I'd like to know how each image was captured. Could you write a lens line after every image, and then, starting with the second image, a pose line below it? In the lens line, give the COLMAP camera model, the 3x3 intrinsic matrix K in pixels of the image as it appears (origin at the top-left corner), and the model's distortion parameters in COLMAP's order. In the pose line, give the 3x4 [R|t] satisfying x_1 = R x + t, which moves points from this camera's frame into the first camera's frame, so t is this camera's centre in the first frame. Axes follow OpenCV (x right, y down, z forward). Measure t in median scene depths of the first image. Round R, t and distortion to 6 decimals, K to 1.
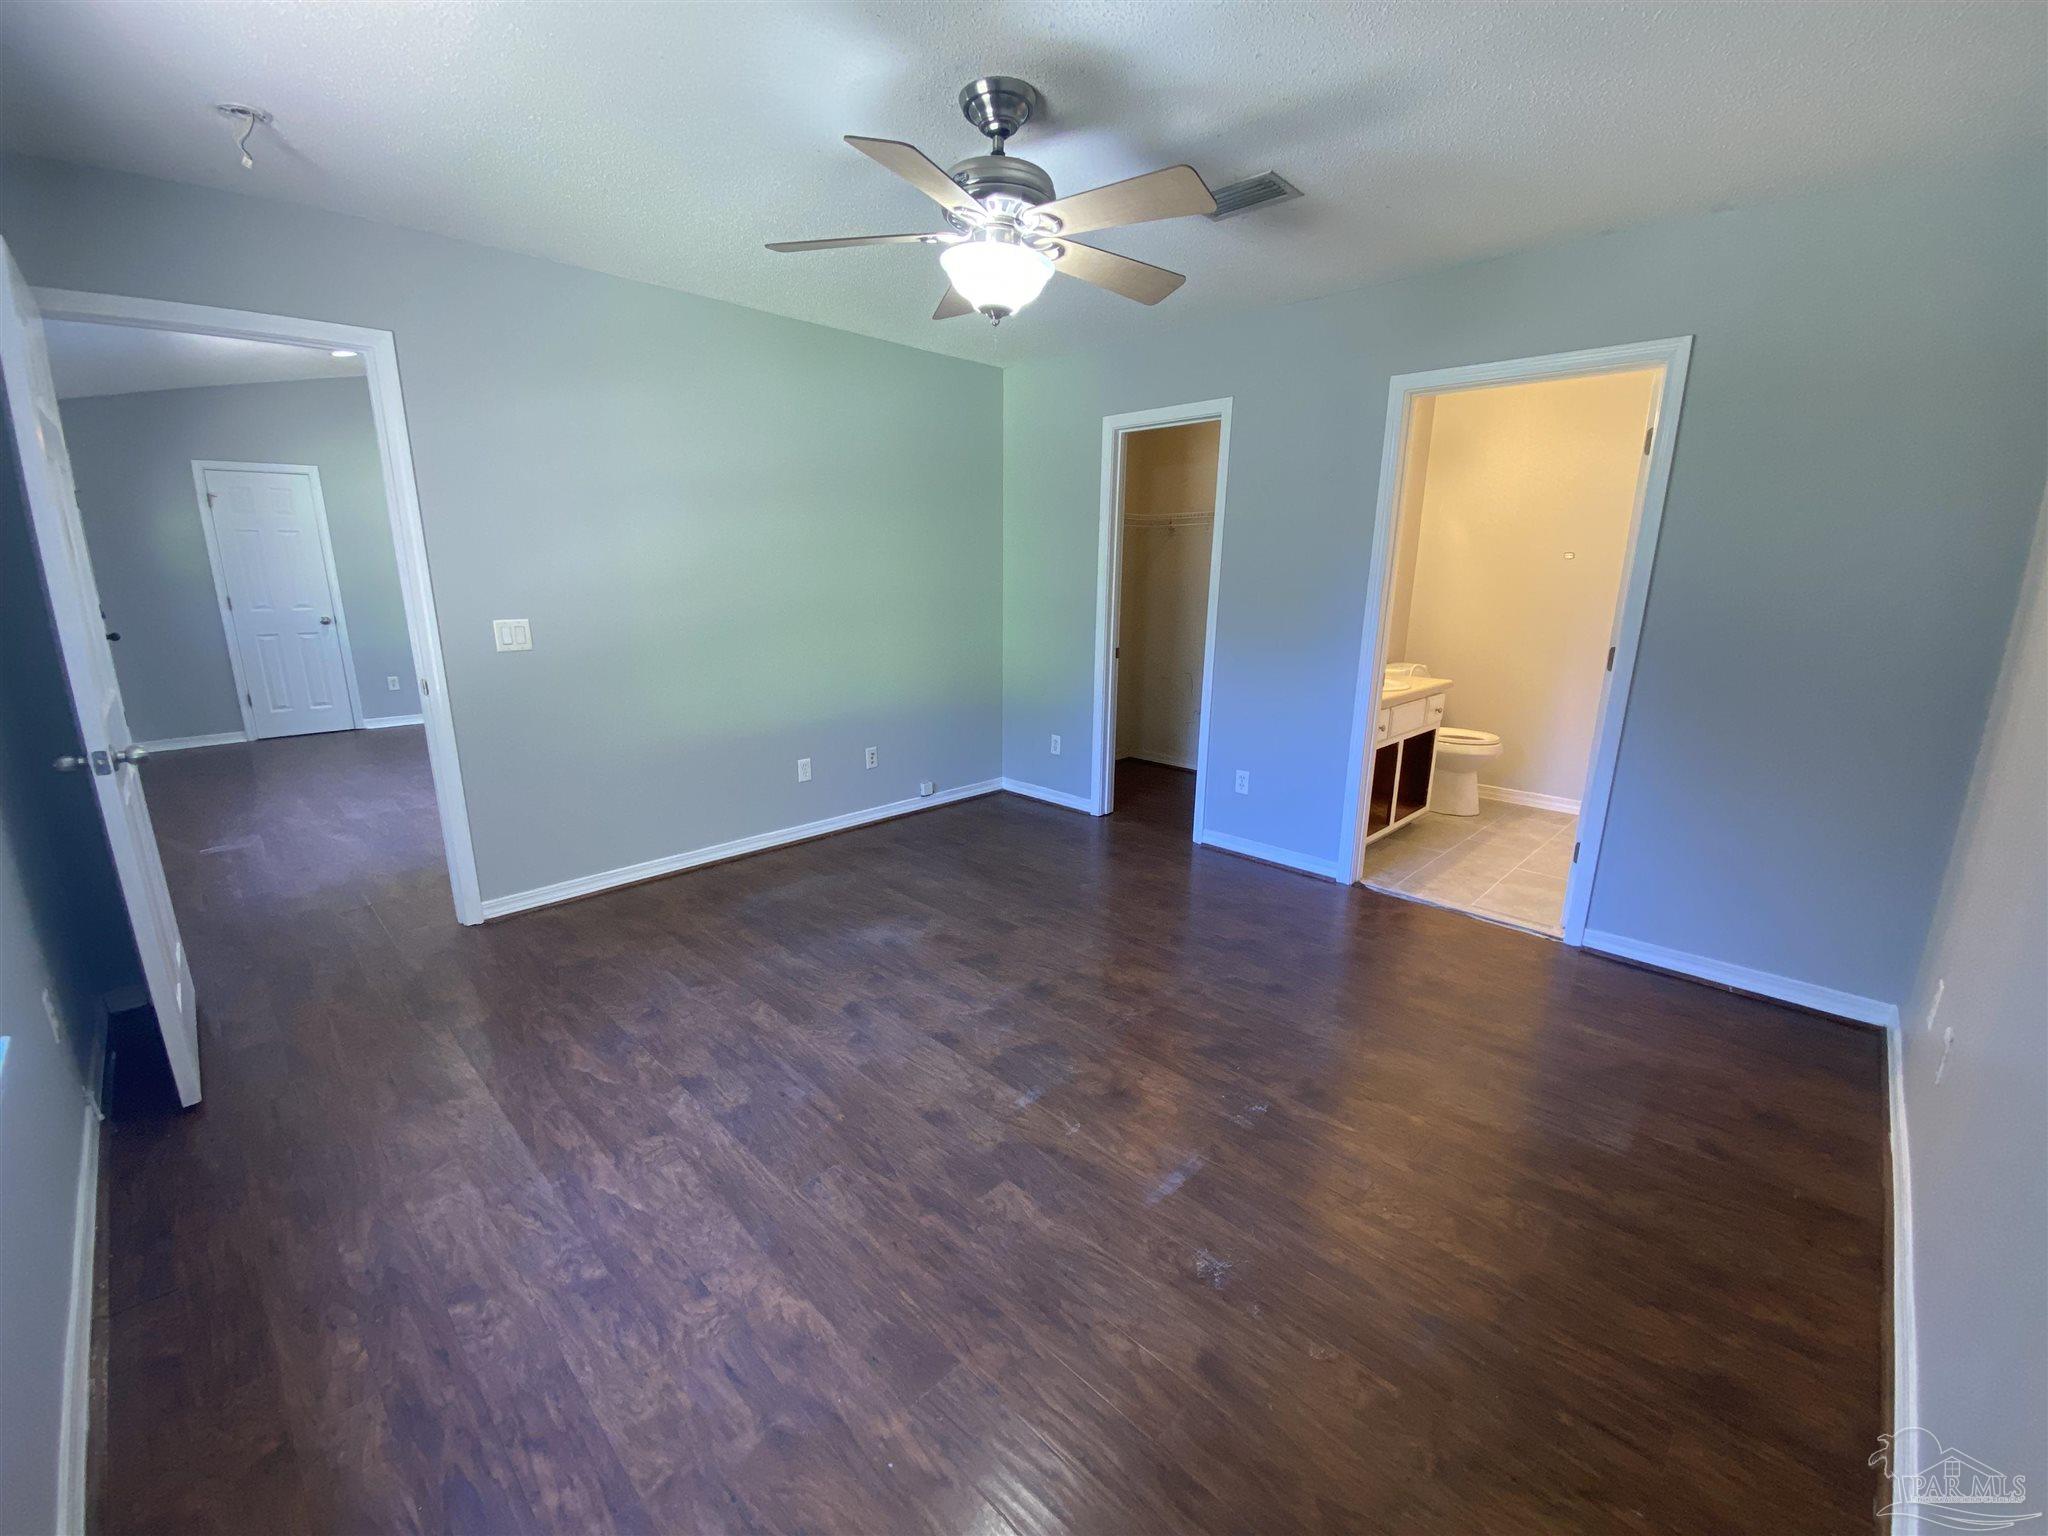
lens RADIAL K [[828.0, 0, 1041.8], [0, 828.0, 773.8], [0, 0, 1]] dist [0.012222, -0.012271]
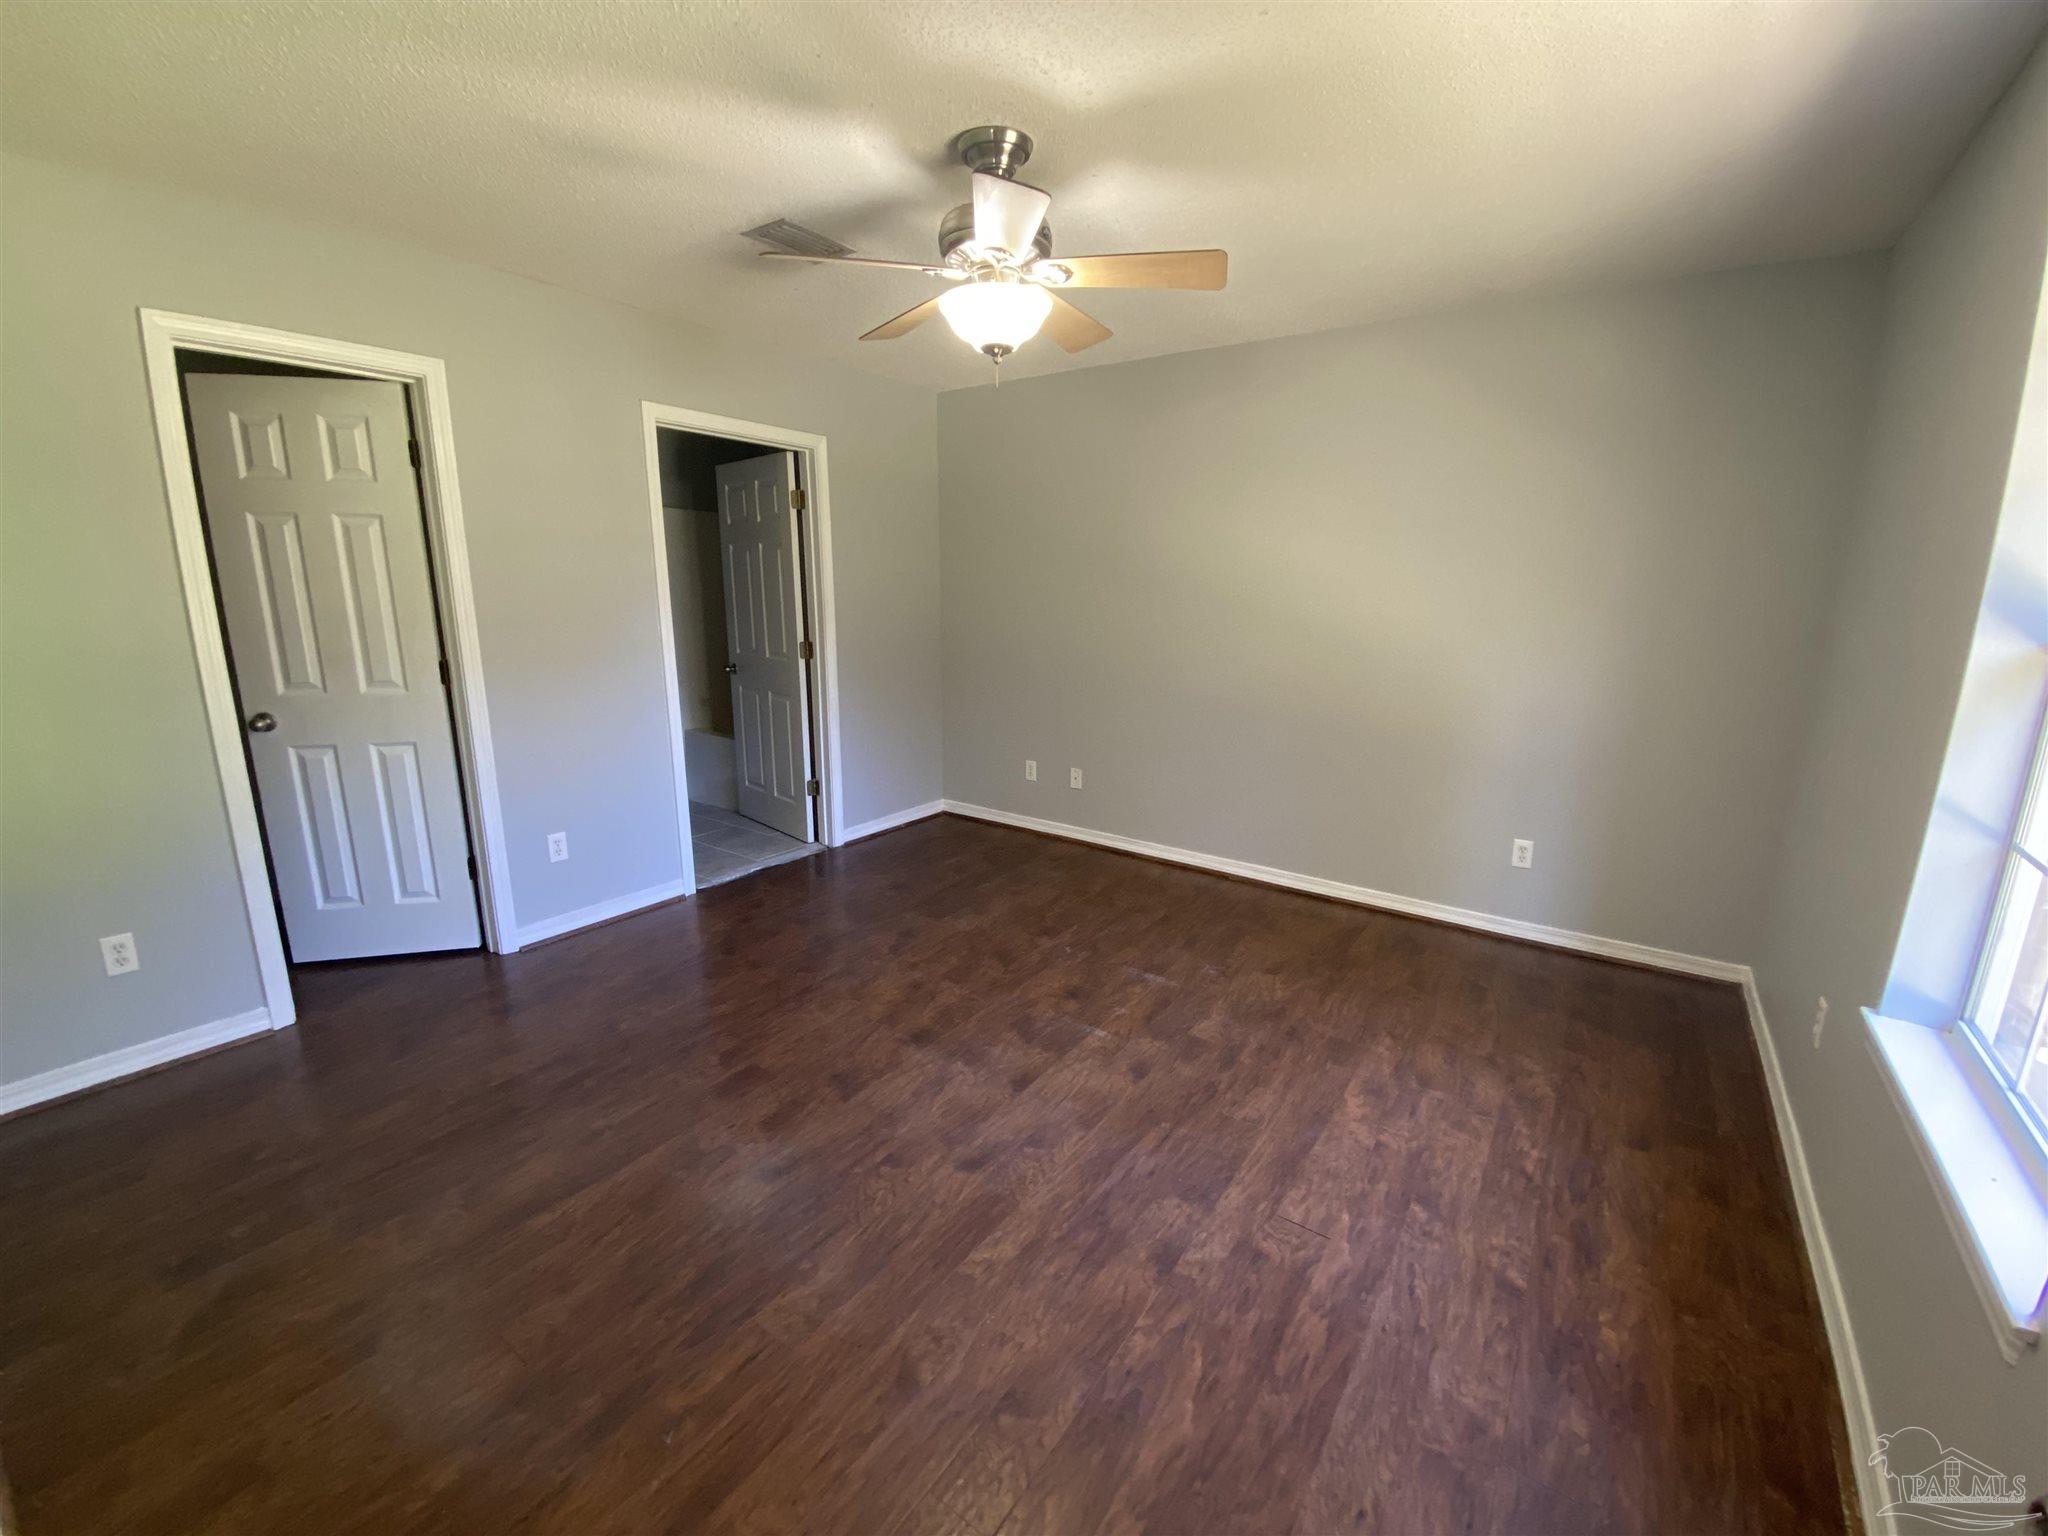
lens RADIAL K [[828.0, 0, 1037.7], [0, 828.0, 755.5], [0, 0, 1]] dist [0.012222, -0.012271]
pose [[-0.145525, -0.220540, 0.964461, -1.252429], [0.237964, 0.938418, 0.250491, -0.353565], [-0.960310, 0.265959, -0.084083, 1.255375]]
